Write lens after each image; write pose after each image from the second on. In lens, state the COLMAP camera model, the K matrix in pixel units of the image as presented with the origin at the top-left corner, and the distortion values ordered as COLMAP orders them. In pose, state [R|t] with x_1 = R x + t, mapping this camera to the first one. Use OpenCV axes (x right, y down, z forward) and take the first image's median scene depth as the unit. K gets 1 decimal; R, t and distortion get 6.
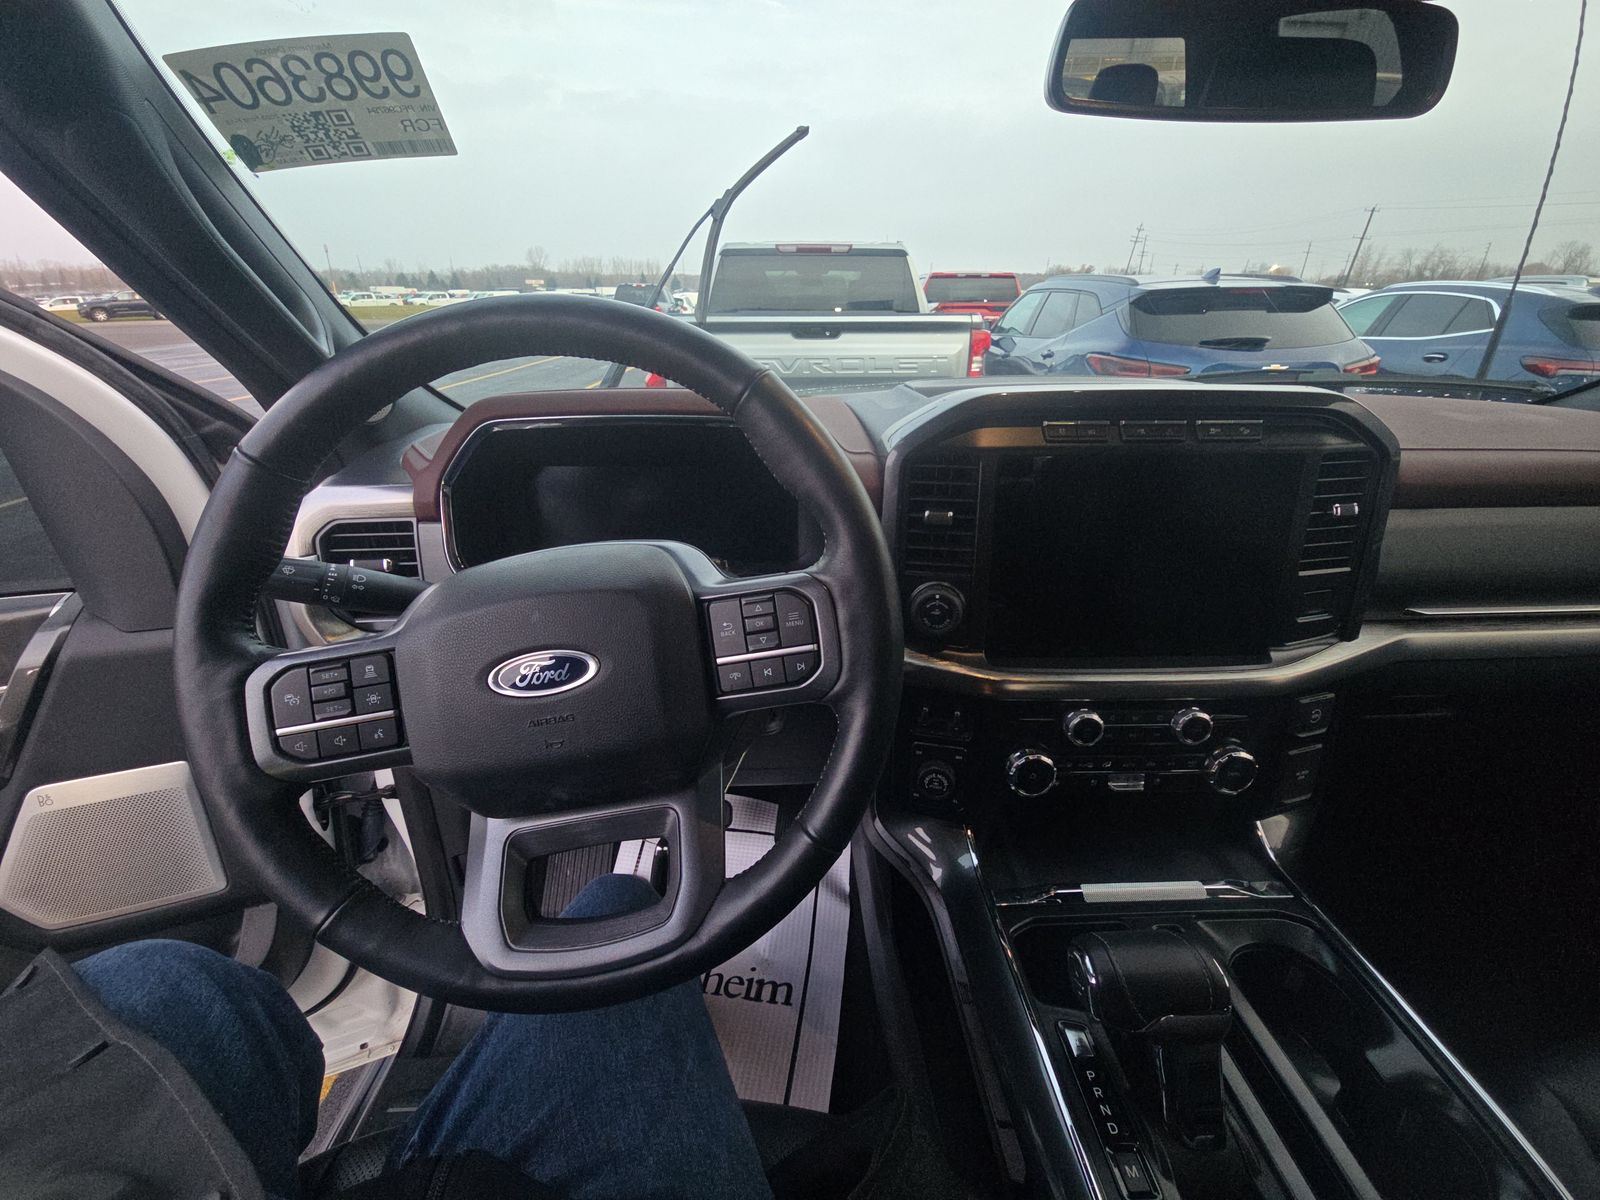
lens RADIAL K [[651.6, 0, 800.0], [0, 651.6, 600.0], [0, 0, 1]] dist [0.011970, -0.008096]
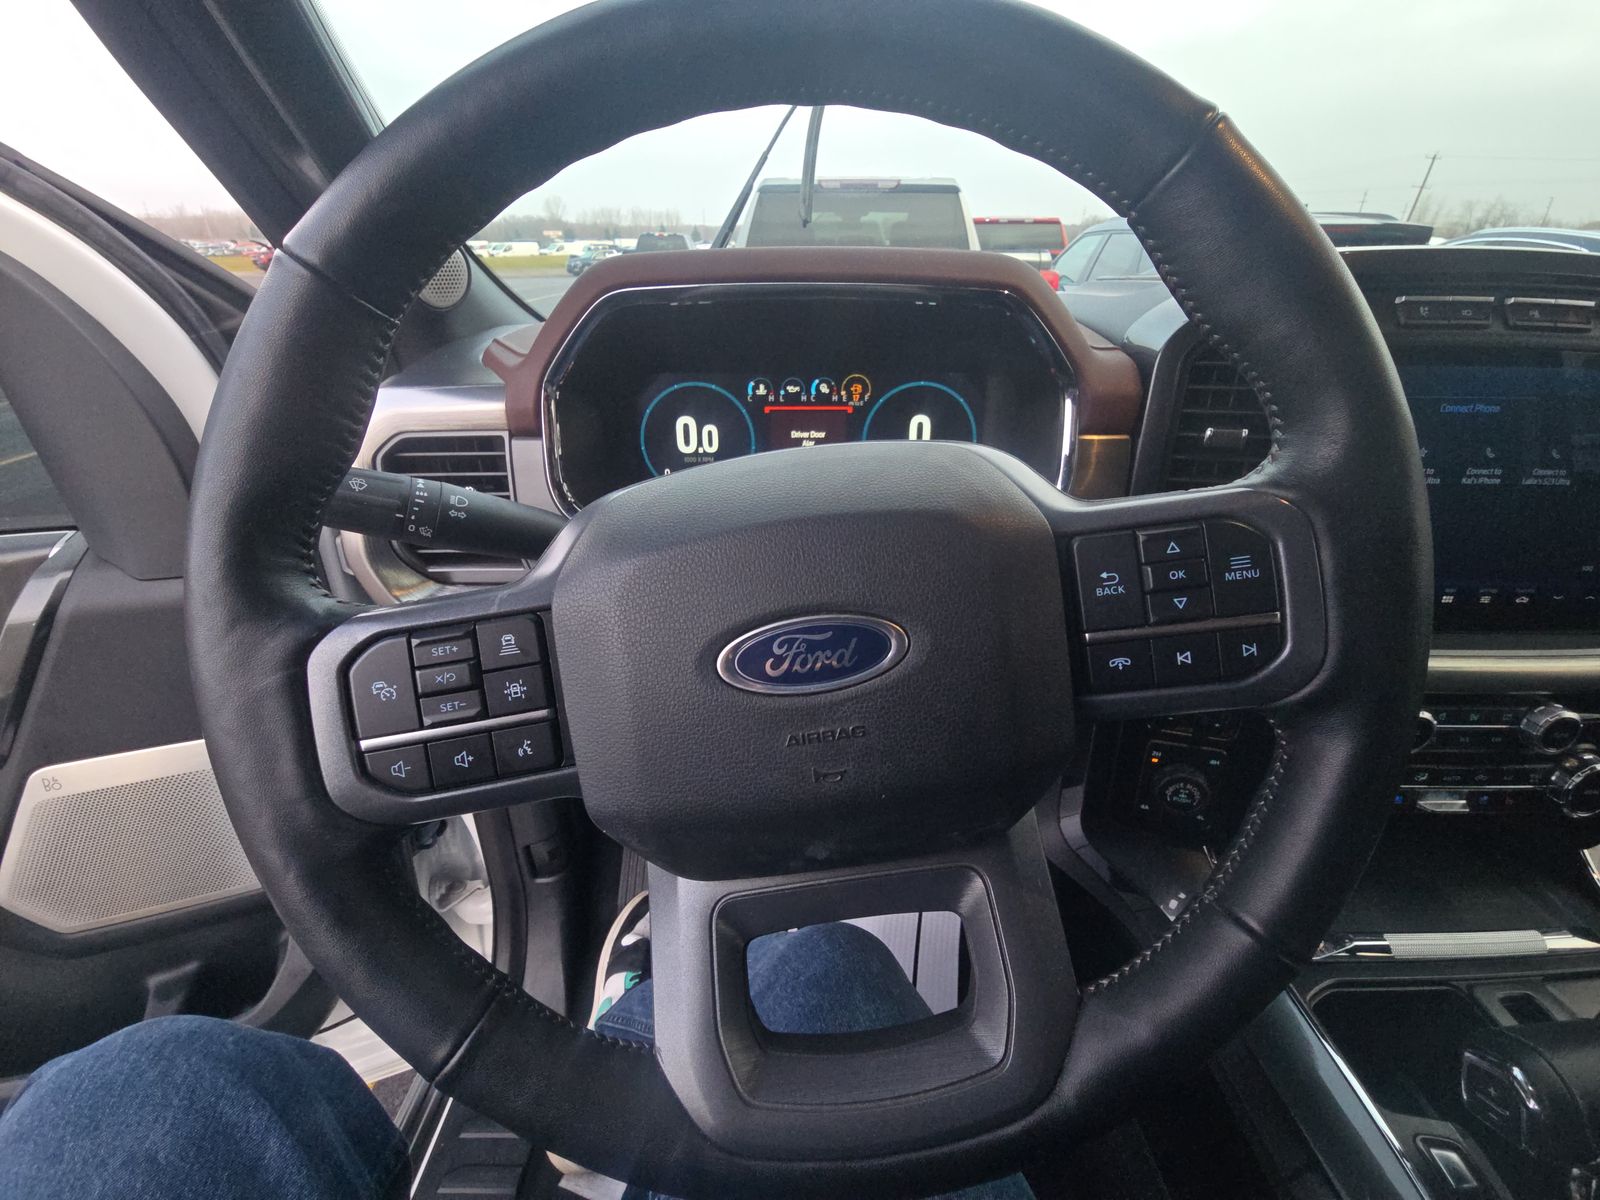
lens RADIAL K [[651.6, 0, 800.0], [0, 651.6, 600.0], [0, 0, 1]] dist [0.011970, -0.008096]
pose [[0.999554, 0.015808, -0.025321, -0.312263], [-0.014354, 0.998292, 0.056630, 0.025303], [0.026173, -0.056241, 0.998074, 0.342124]]
